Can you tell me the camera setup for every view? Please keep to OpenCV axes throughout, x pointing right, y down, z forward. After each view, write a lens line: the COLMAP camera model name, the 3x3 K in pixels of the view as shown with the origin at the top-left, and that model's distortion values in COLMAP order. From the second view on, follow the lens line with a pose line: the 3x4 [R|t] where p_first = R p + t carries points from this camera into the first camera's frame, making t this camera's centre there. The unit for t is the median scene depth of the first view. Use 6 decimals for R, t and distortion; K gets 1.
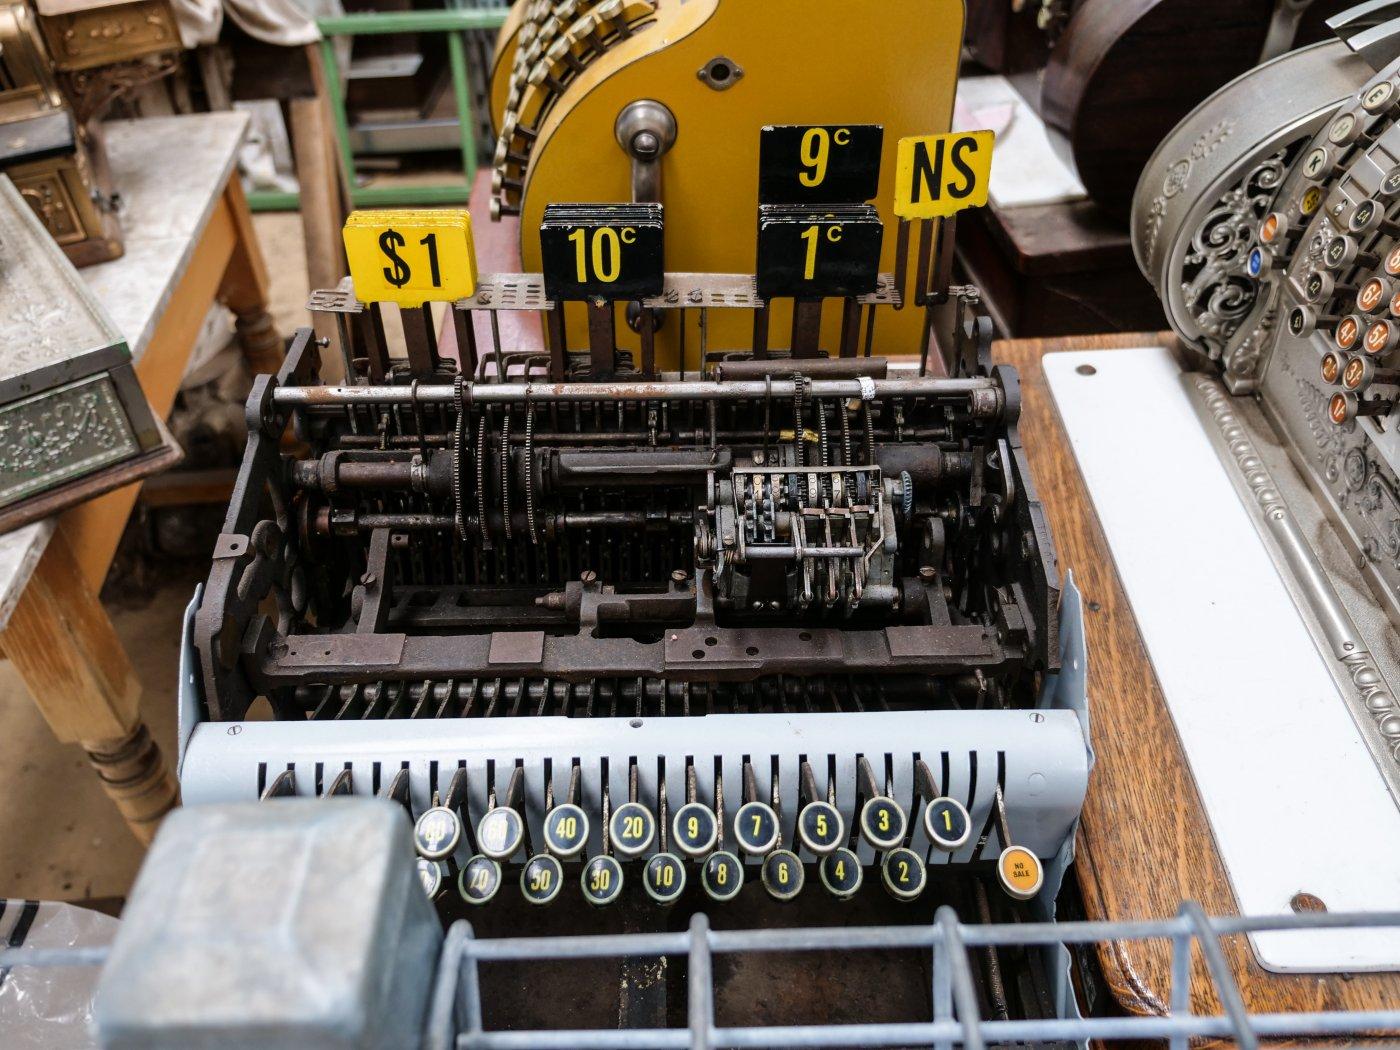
lens RADIAL K [[1196.6, 0, 700.0], [0, 1196.6, 525.0], [0, 0, 1]] dist [0.016604, -0.018997]
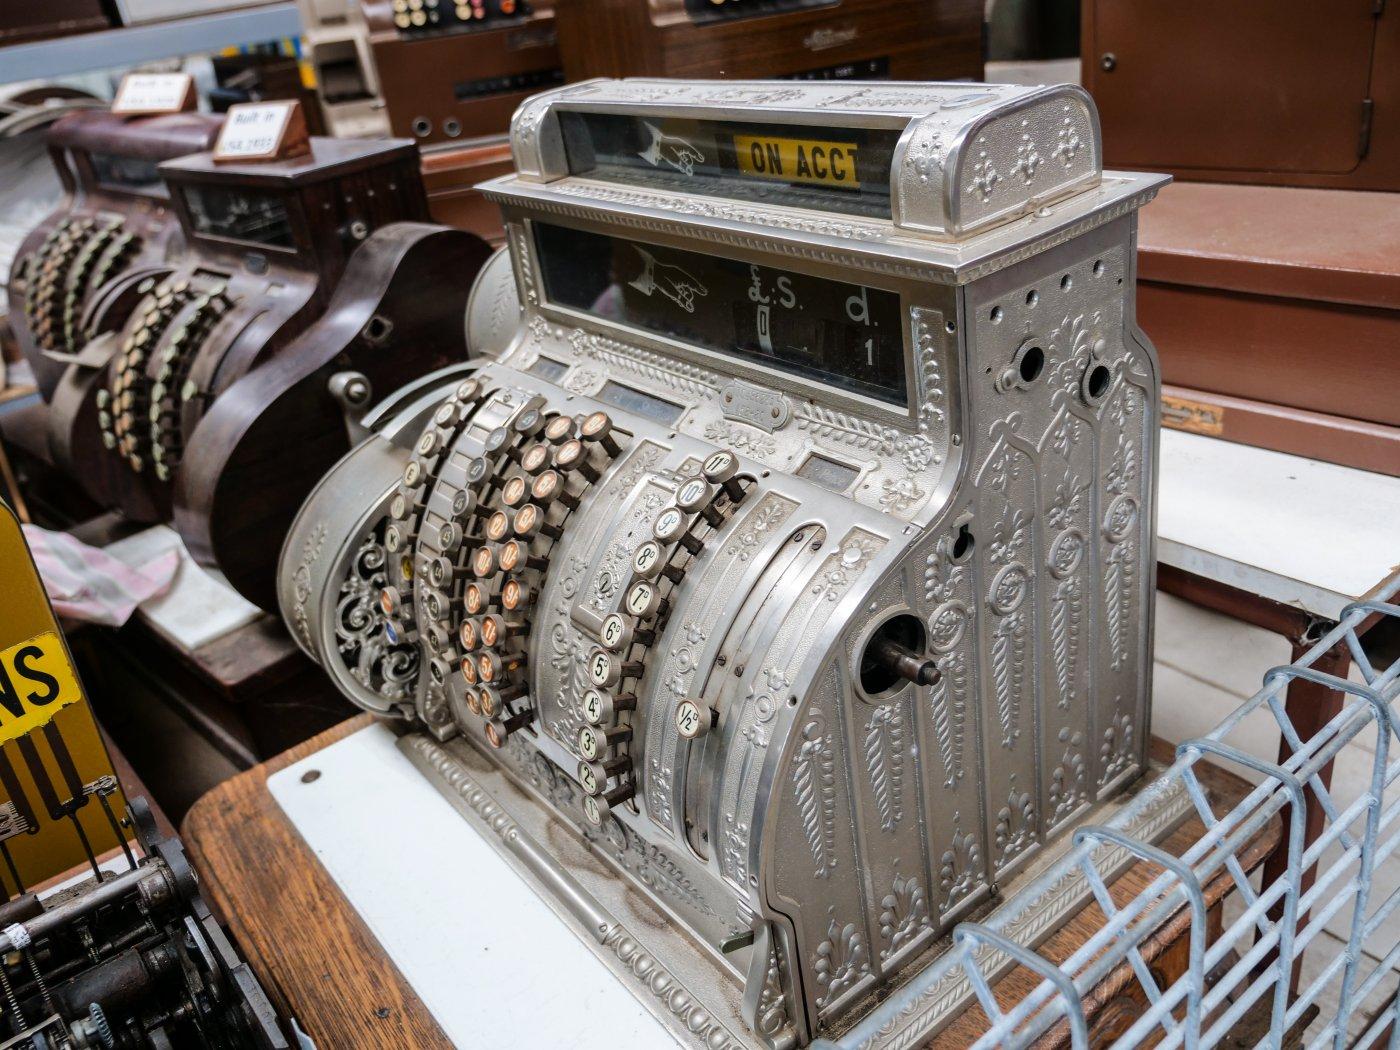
lens RADIAL K [[1196.6, 0, 700.0], [0, 1196.6, 525.0], [0, 0, 1]] dist [0.016604, -0.018997]
pose [[0.788164, -0.329145, 0.520059, 0.146079], [0.468057, 0.869238, -0.159212, -0.000374], [-0.399651, 0.368902, 0.839160, -0.053975]]
